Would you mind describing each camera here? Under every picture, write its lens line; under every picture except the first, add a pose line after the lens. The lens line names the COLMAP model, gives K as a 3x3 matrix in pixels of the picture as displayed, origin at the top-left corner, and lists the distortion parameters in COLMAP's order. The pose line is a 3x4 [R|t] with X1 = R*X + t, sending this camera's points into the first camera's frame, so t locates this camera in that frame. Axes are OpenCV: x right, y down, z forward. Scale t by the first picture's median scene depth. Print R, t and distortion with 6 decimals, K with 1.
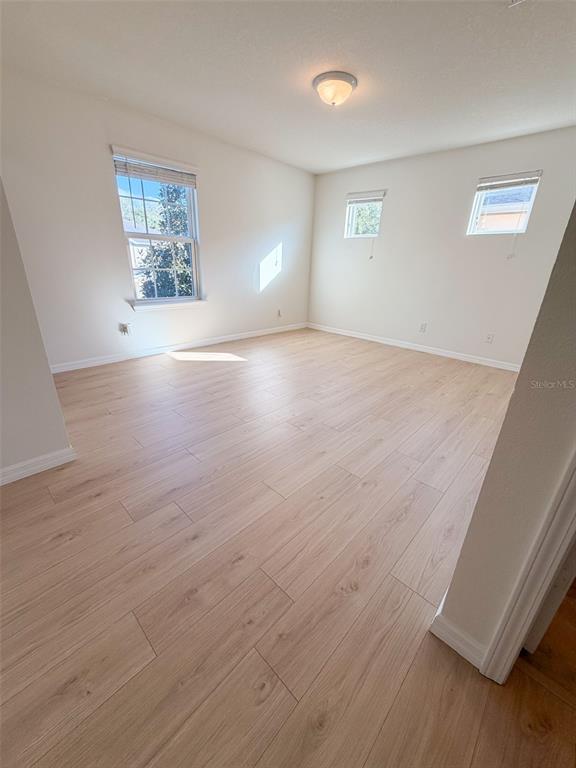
lens RADIAL K [[303.5, 0, 288.0], [0, 303.5, 384.0], [0, 0, 1]] dist [0.000414, -0.000098]
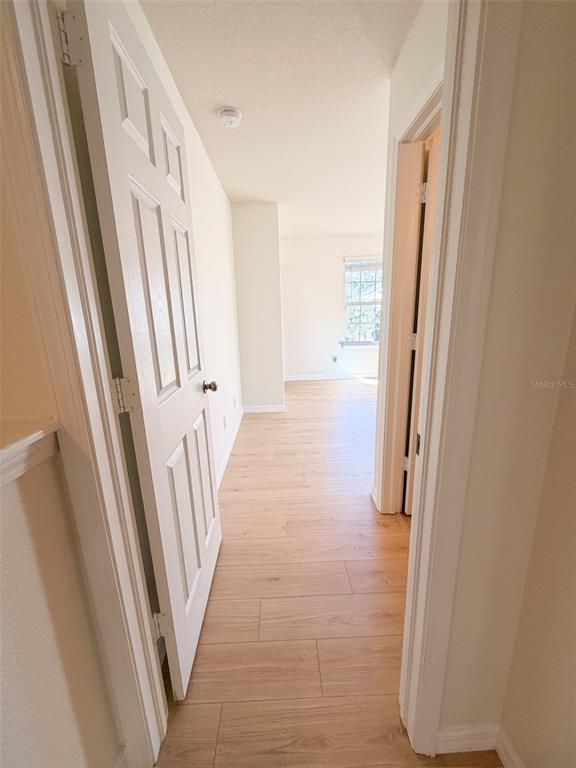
lens RADIAL K [[303.5, 0, 288.0], [0, 303.5, 384.0], [0, 0, 1]] dist [0.000414, -0.000098]
pose [[0.710144, 0.113199, -0.694897, 0.902544], [-0.214331, 0.974903, -0.060222, 0.205108], [0.670640, 0.191704, 0.716583, -0.640845]]
